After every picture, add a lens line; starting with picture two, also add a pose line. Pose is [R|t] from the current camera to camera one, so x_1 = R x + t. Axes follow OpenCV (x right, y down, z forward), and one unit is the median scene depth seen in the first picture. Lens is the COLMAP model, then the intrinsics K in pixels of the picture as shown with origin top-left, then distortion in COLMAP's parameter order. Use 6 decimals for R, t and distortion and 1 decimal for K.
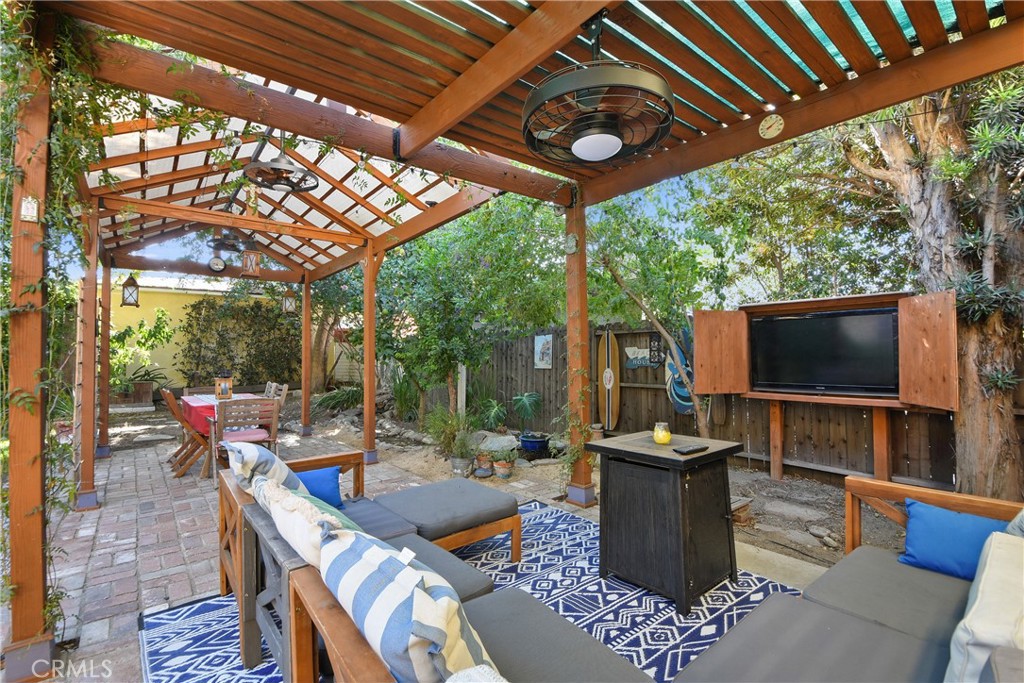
lens RADIAL K [[459.1, 0, 519.0], [0, 459.1, 337.0], [0, 0, 1]] dist [-0.015104, -0.001857]
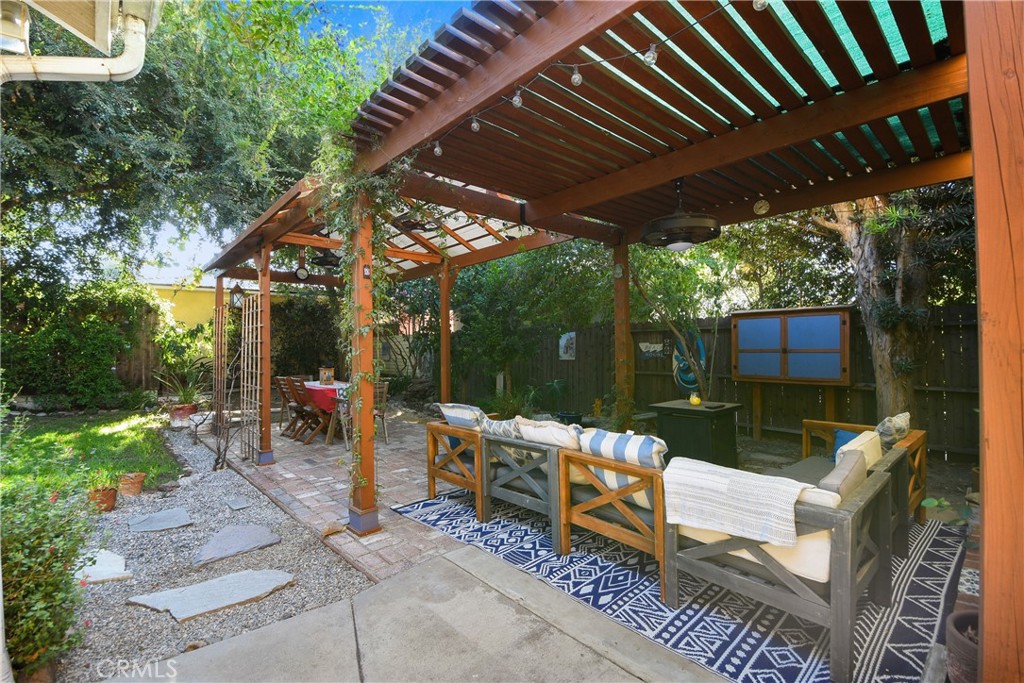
lens RADIAL K [[459.1, 0, 513.3], [0, 459.1, 338.3], [0, 0, 1]] dist [-0.015104, -0.001857]
pose [[0.999157, -0.000428, 0.041054, -0.255473], [-0.000417, 0.999788, 0.020572, -0.024648], [-0.041054, -0.020571, 0.998945, -0.381802]]
